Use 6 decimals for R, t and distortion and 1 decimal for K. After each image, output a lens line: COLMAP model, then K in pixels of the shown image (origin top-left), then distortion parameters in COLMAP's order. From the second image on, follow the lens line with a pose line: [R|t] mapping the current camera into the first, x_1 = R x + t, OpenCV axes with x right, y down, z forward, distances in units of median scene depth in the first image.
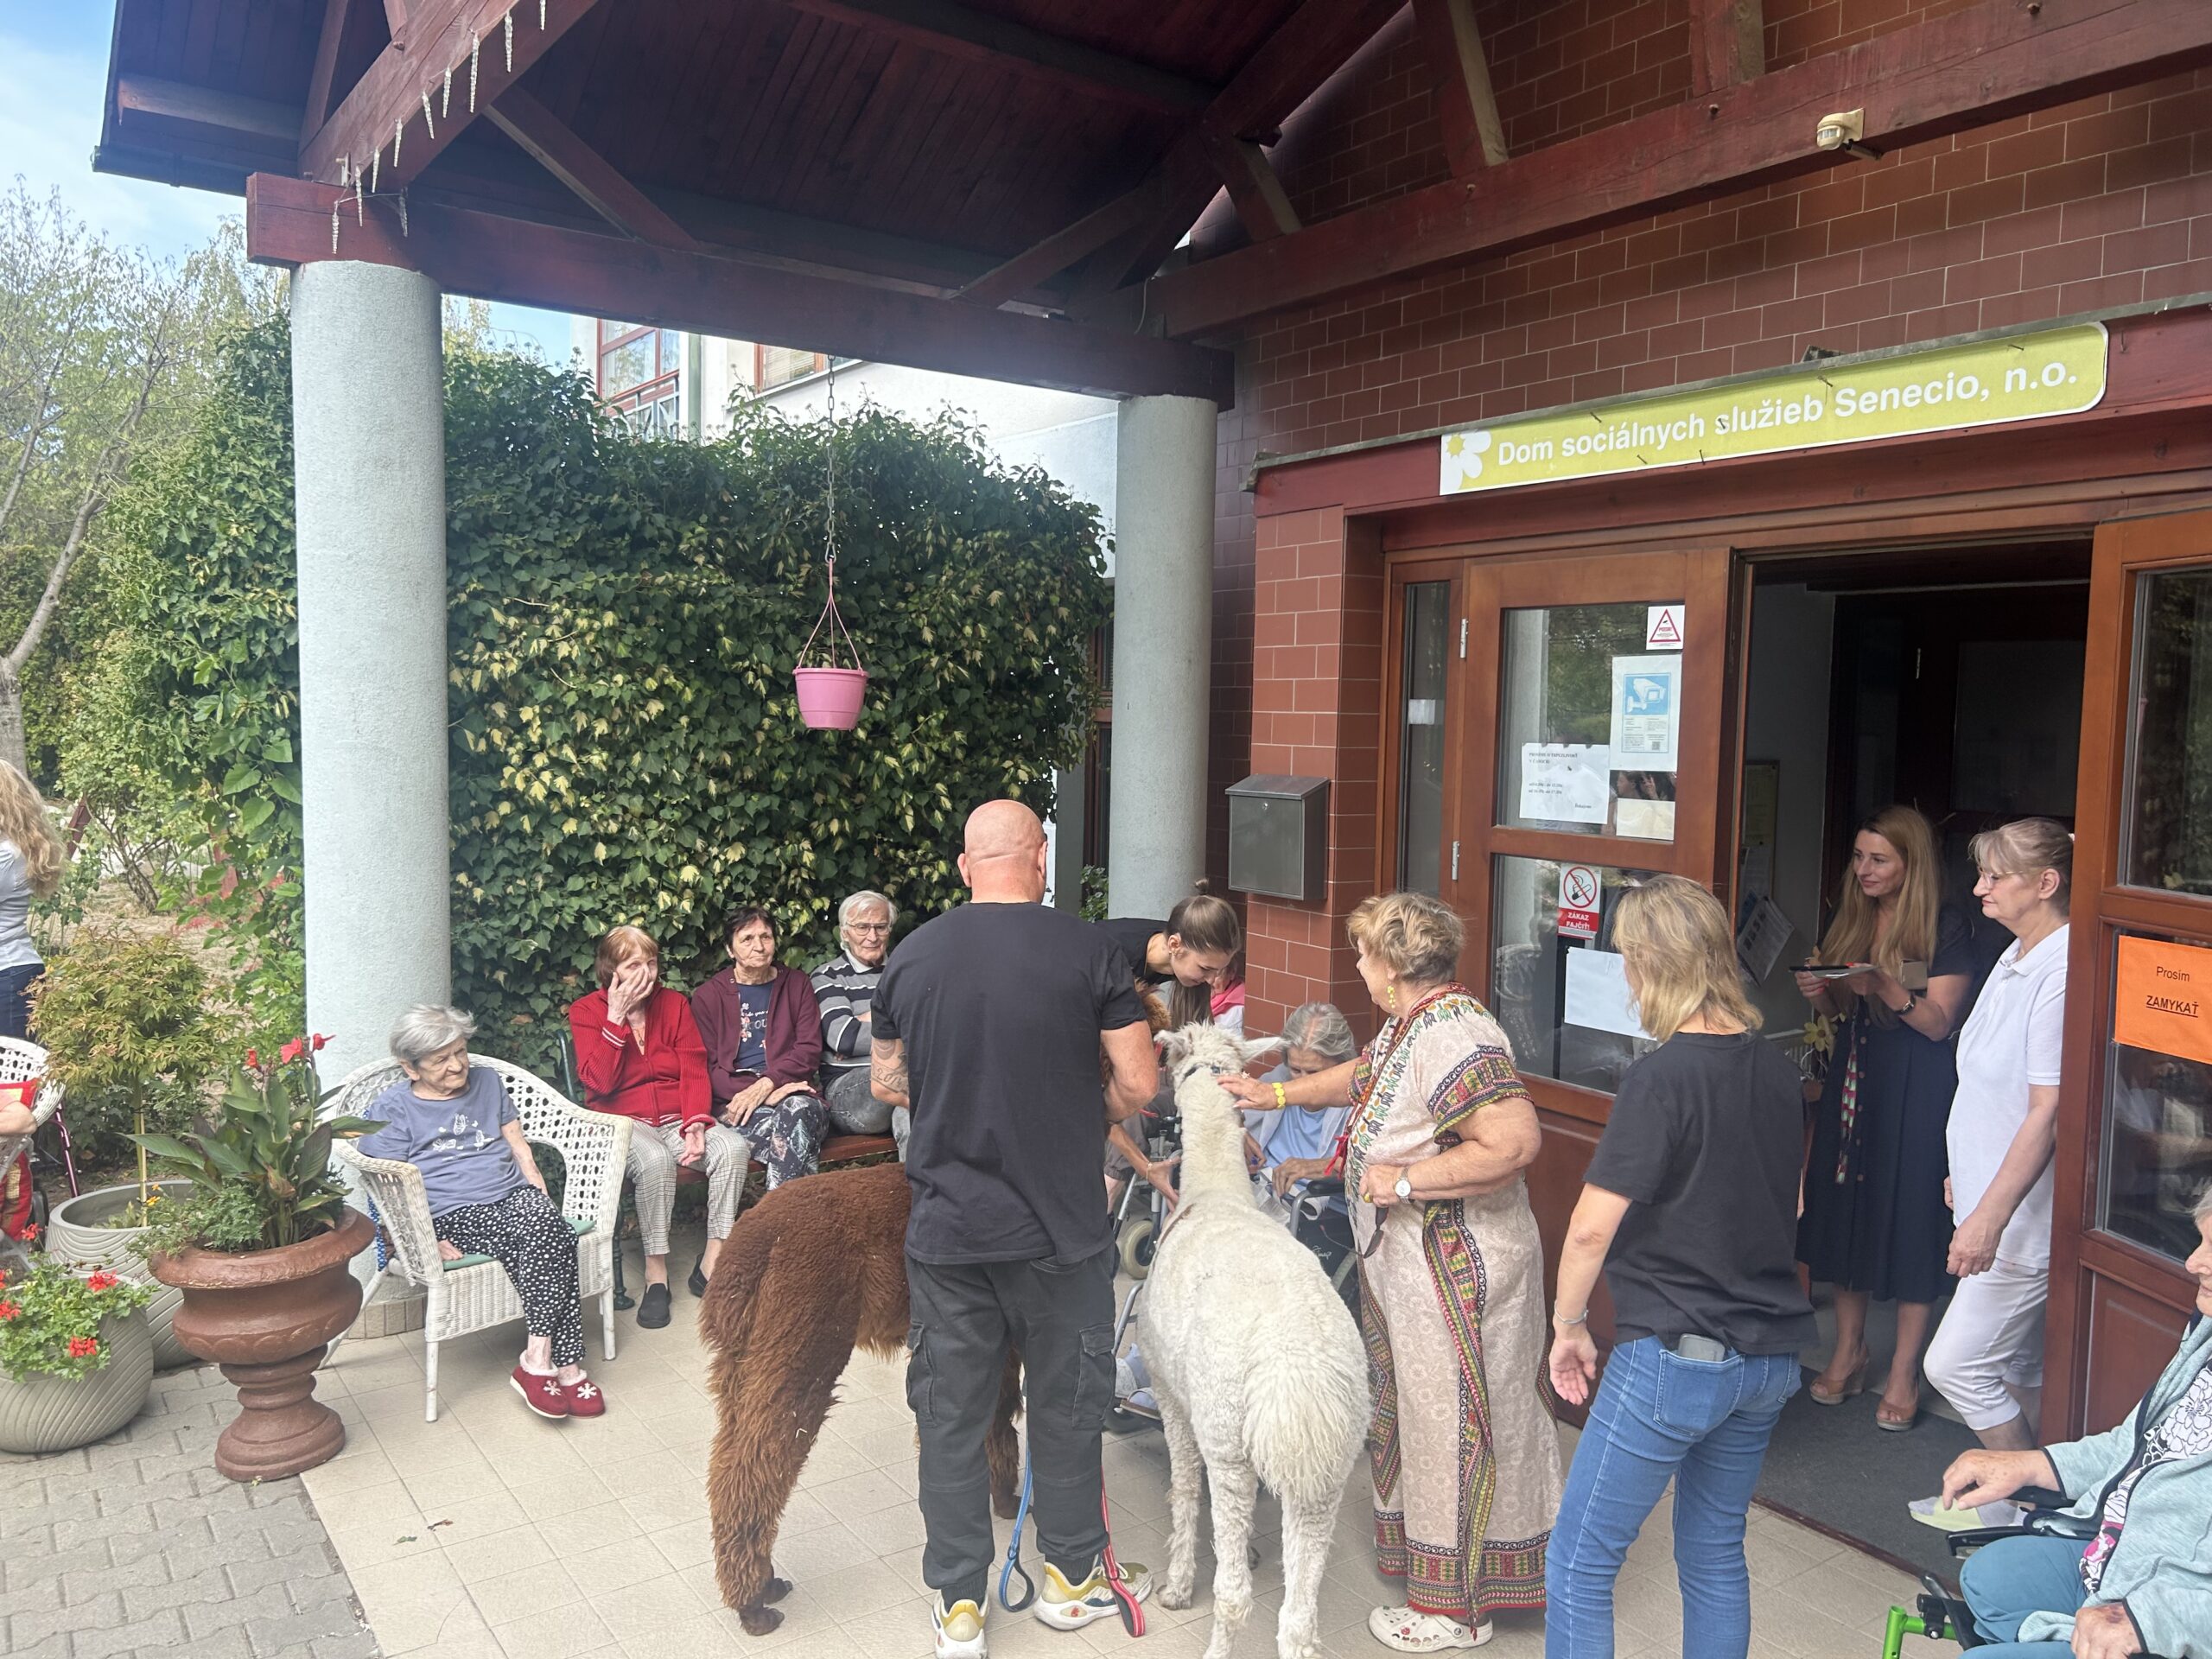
lens RADIAL K [[1688.9, 0, 1102.0], [0, 1688.9, 836.9], [0, 0, 1]] dist [0.032891, -0.054601]
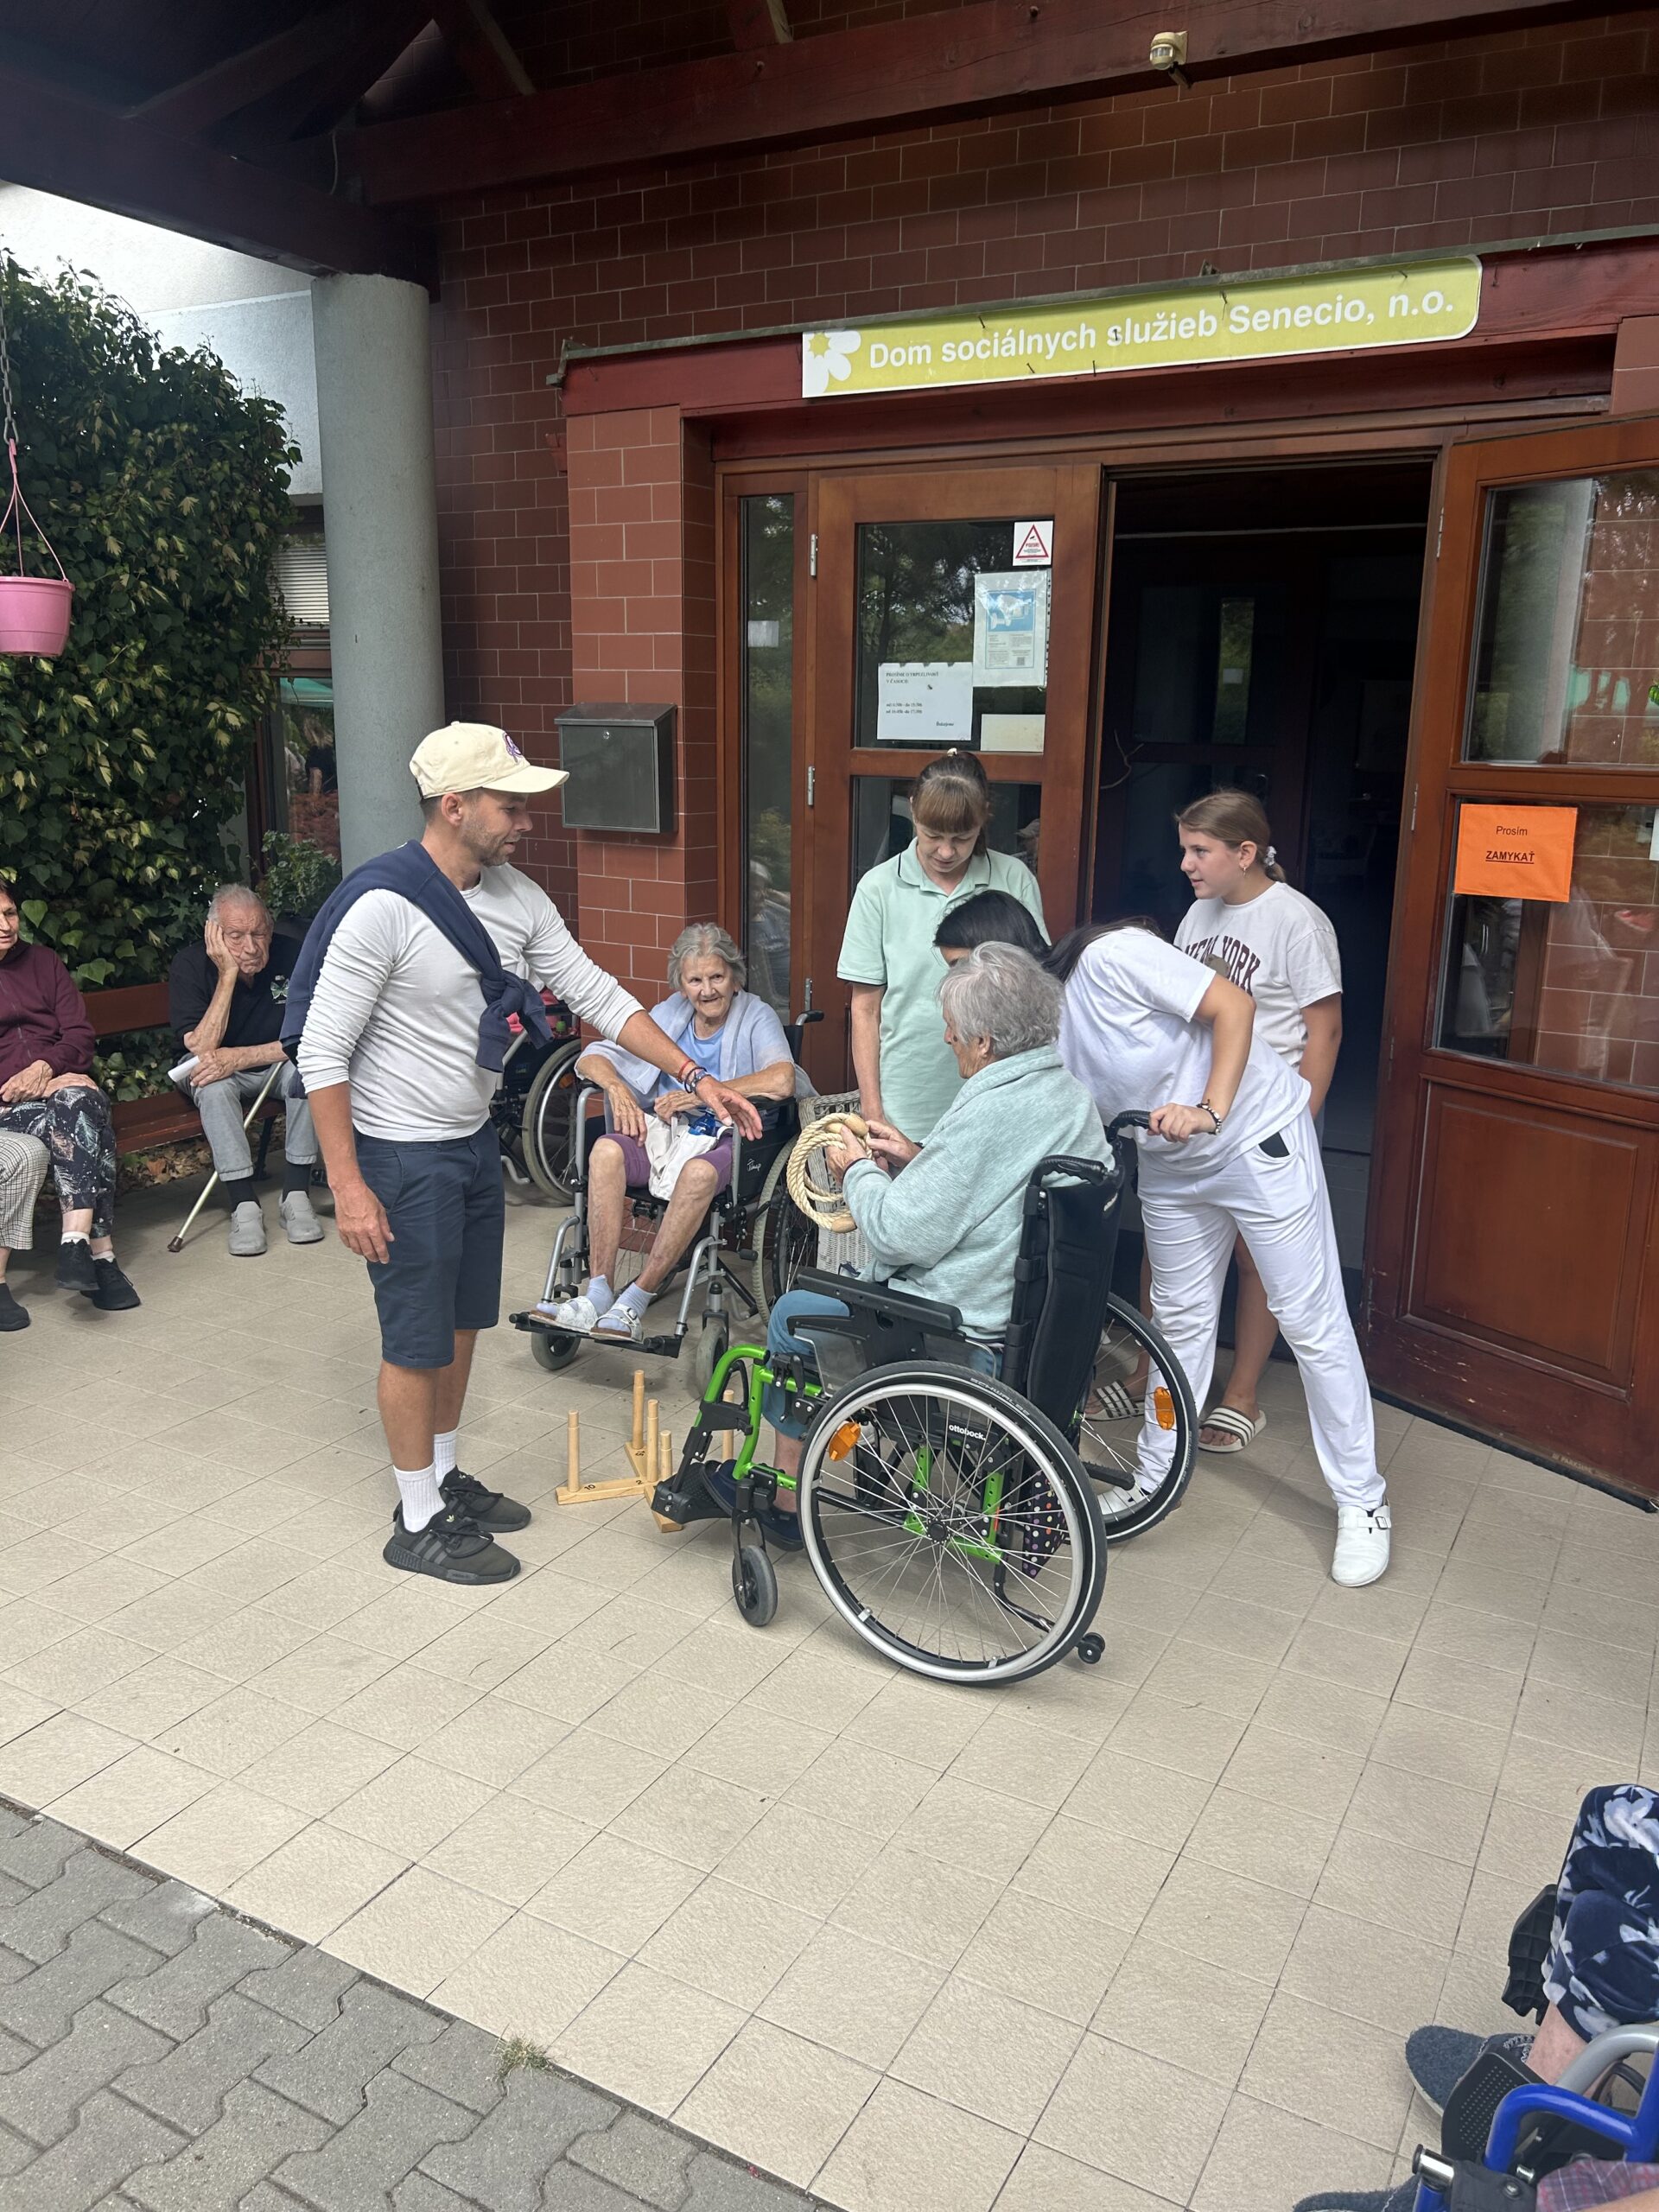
lens RADIAL K [[1679.1, 0, 834.1], [0, 1679.1, 1102.0], [0, 0, 1]] dist [0.044583, -0.044429]
pose [[0.894107, -0.103430, 0.435746, -0.245807], [0.034771, 0.986062, 0.162707, 0.039488], [-0.446501, -0.130326, 0.885241, 0.076672]]
